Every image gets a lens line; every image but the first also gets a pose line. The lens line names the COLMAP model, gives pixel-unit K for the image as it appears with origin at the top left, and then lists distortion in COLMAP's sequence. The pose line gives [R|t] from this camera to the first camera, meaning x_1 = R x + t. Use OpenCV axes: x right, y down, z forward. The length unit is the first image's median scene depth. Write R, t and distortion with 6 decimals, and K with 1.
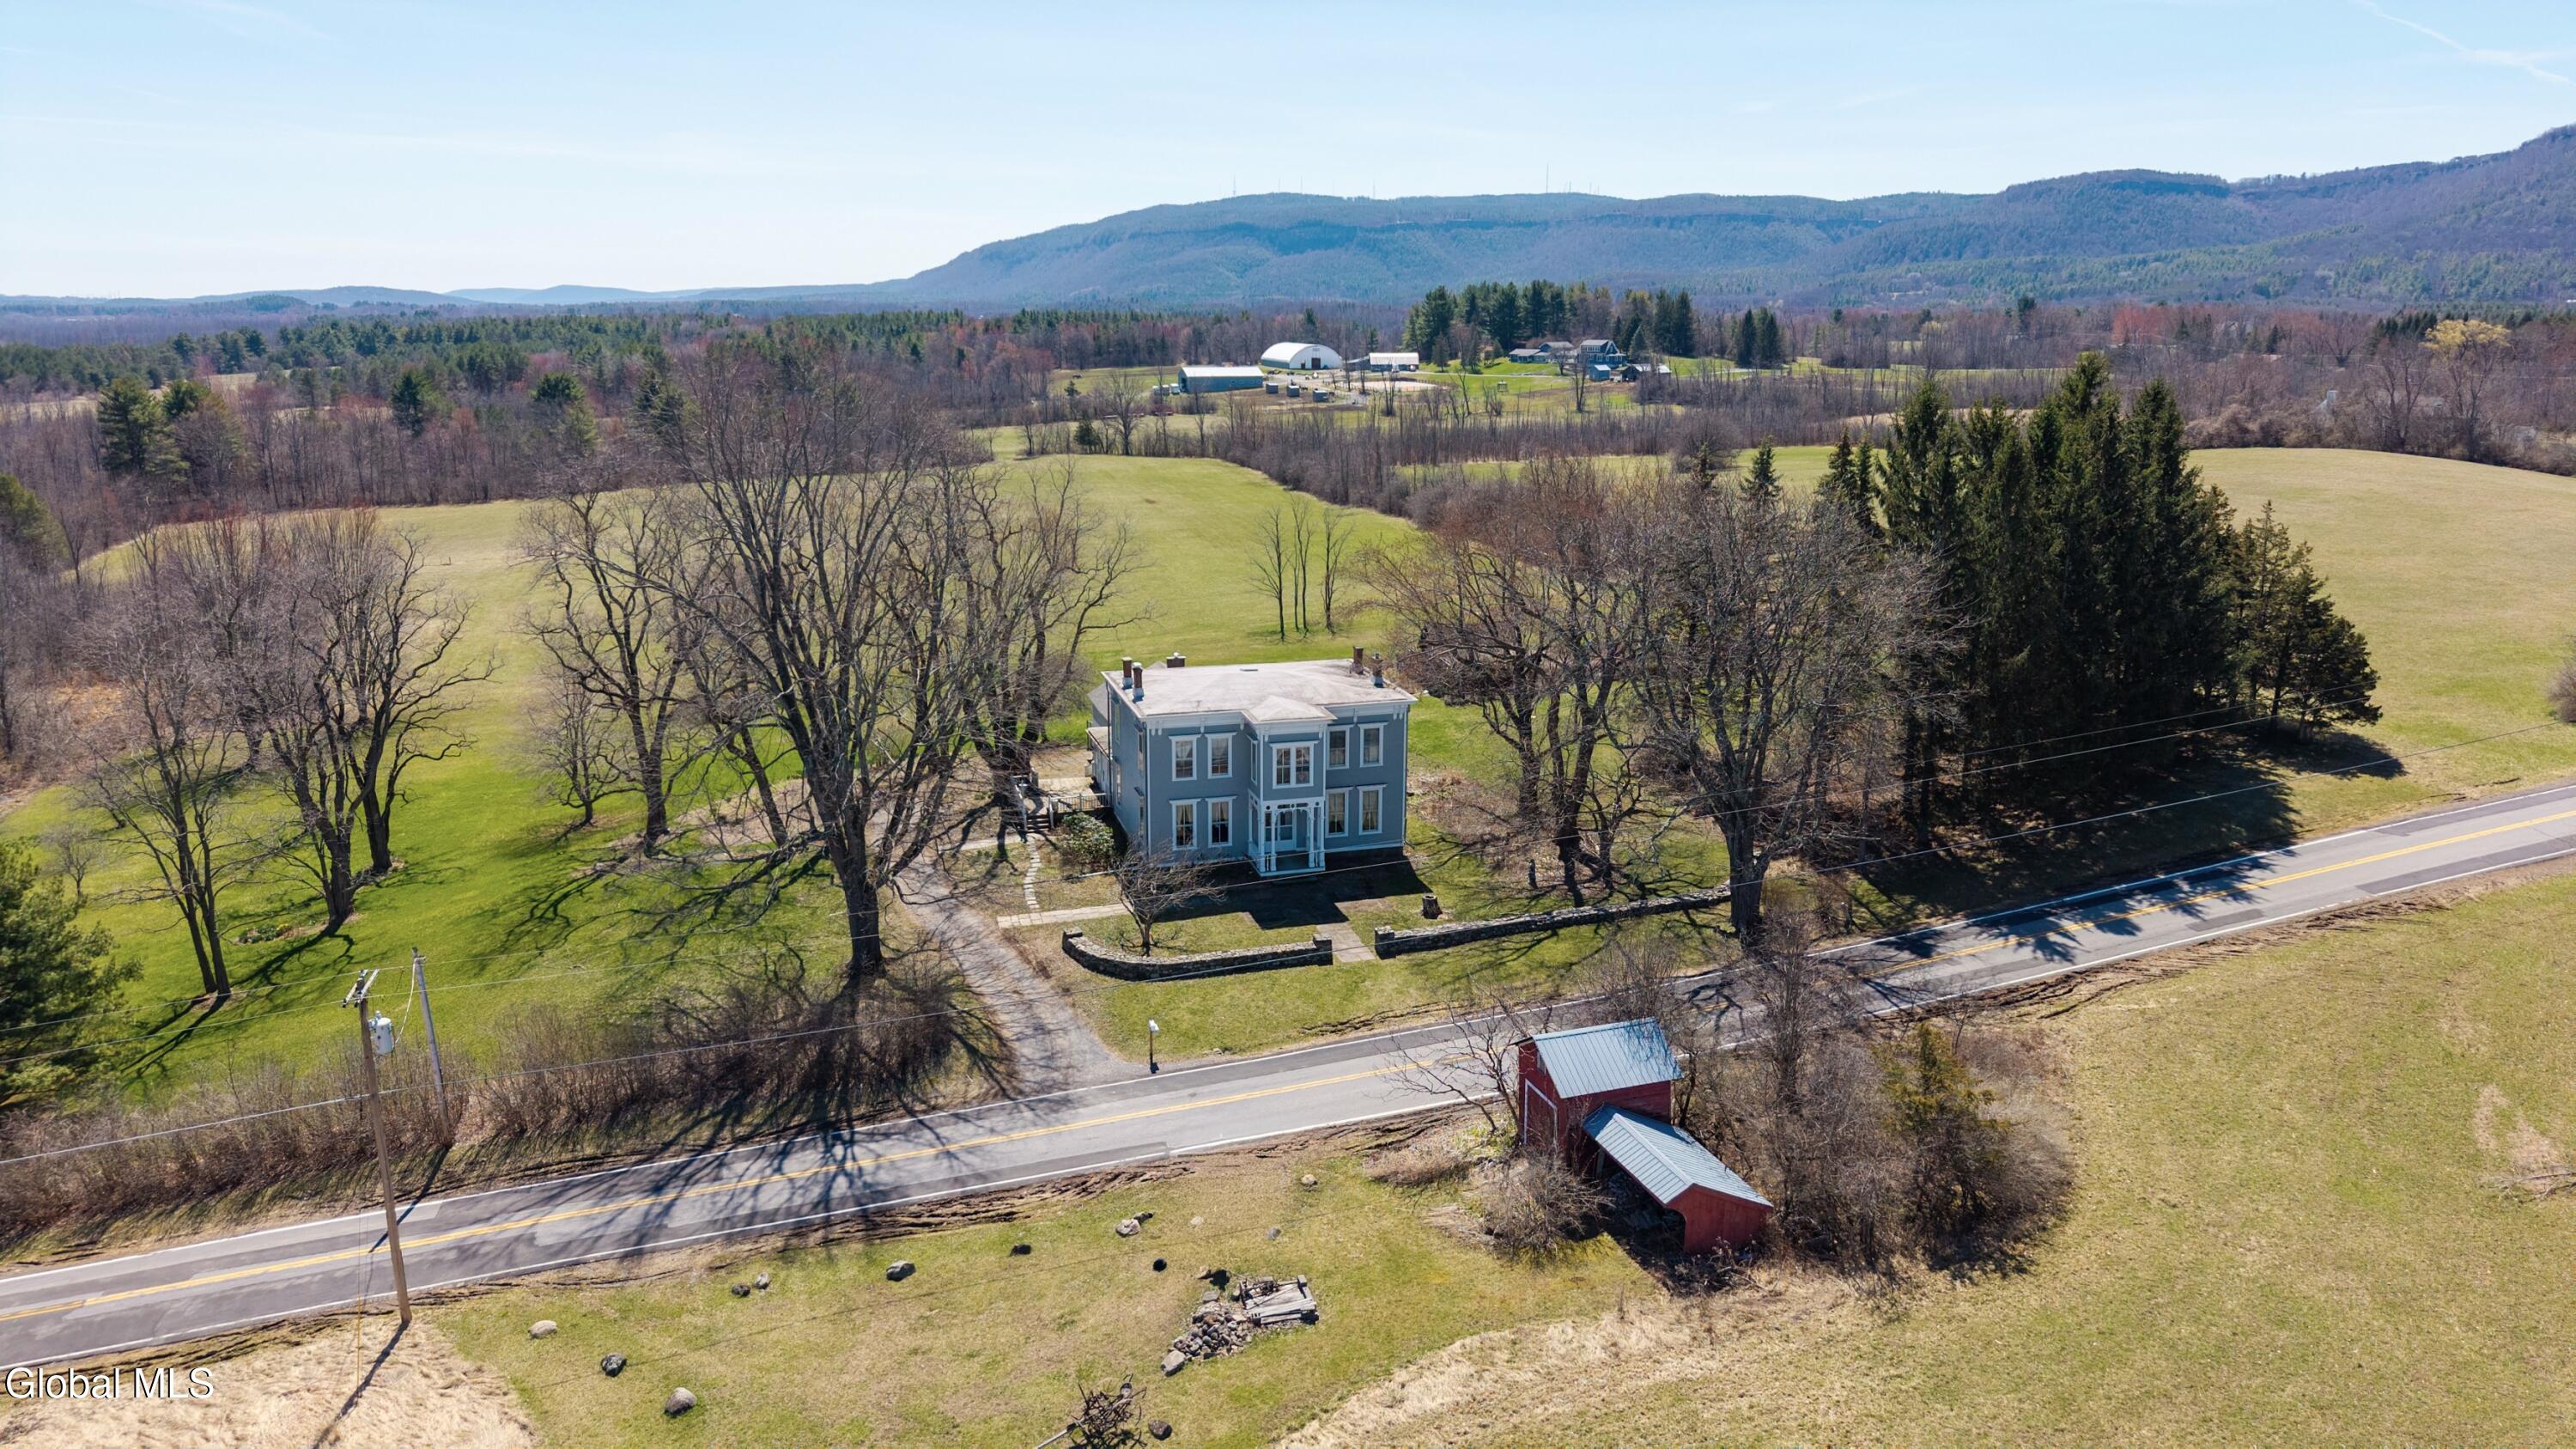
lens RADIAL K [[1715.0, 0, 1276.1], [0, 1715.0, 717.2], [0, 0, 1]] dist [0.006363, -0.004206]
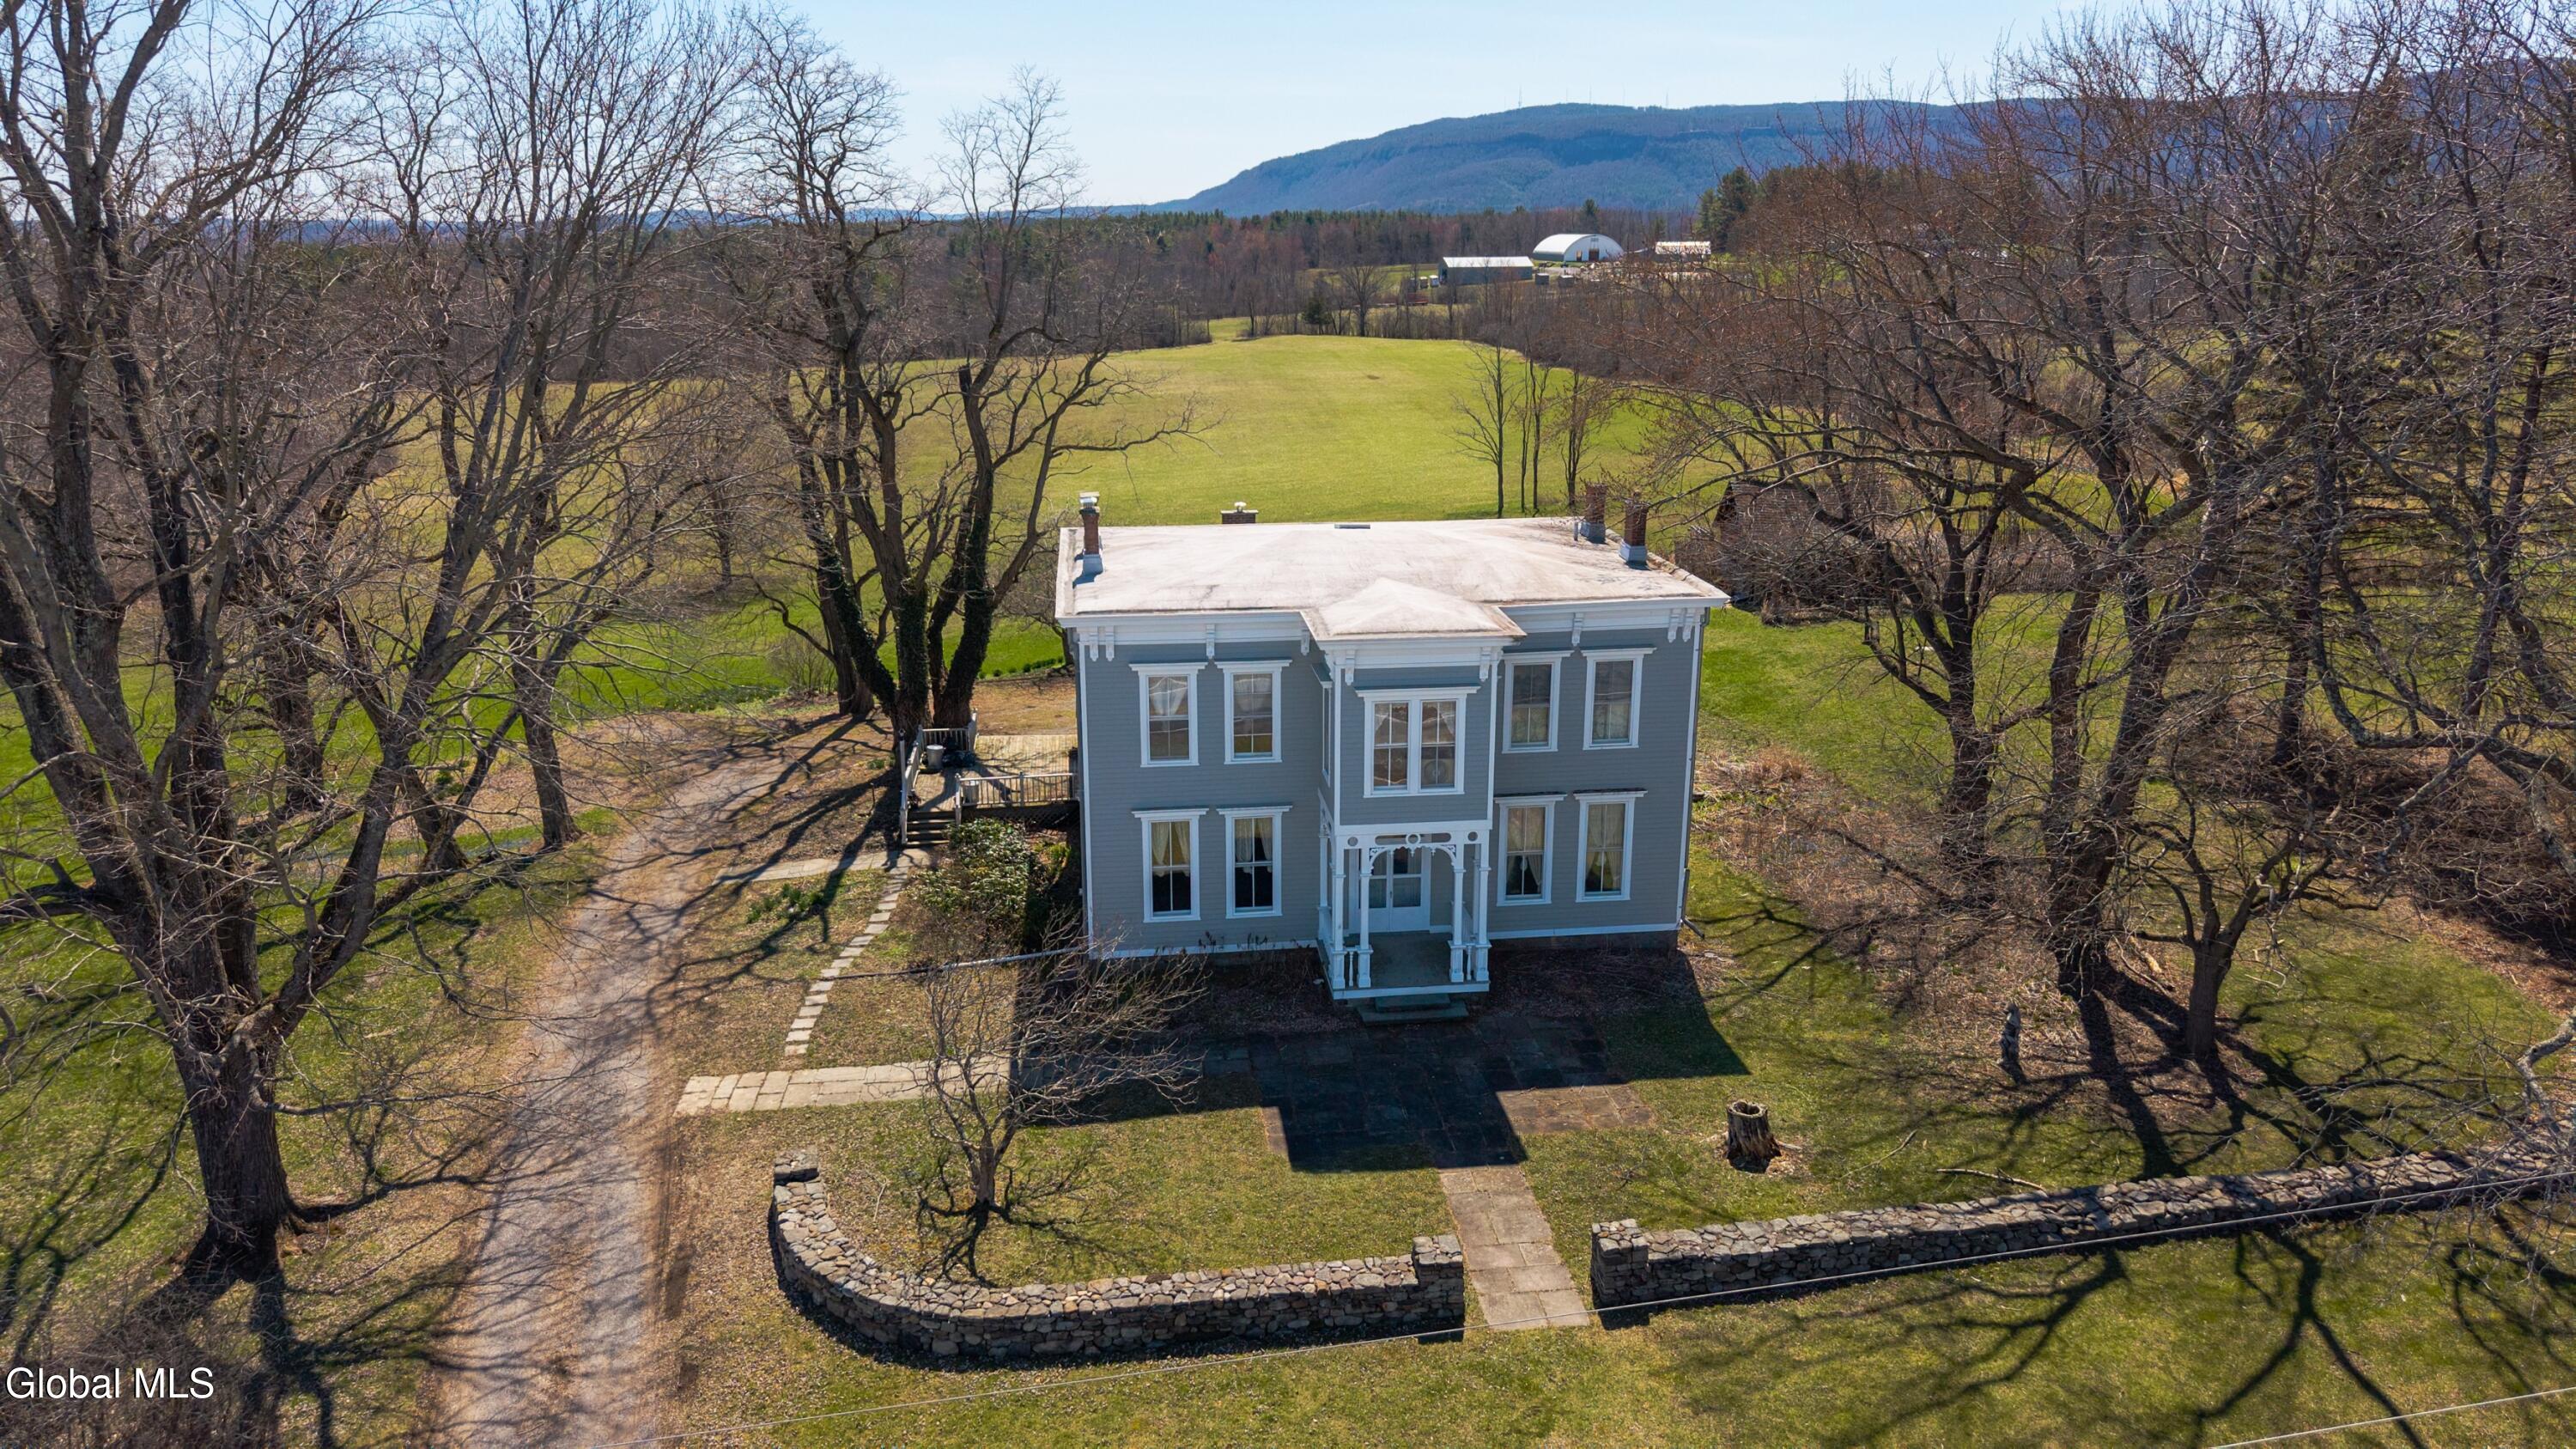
lens RADIAL K [[1715.0, 0, 1276.1], [0, 1715.0, 717.2], [0, 0, 1]] dist [0.006363, -0.004206]
pose [[0.987649, 0.038639, -0.151846, 0.037928], [-0.031980, 0.998427, 0.046055, 0.003466], [0.153387, -0.040630, 0.987331, 0.564341]]
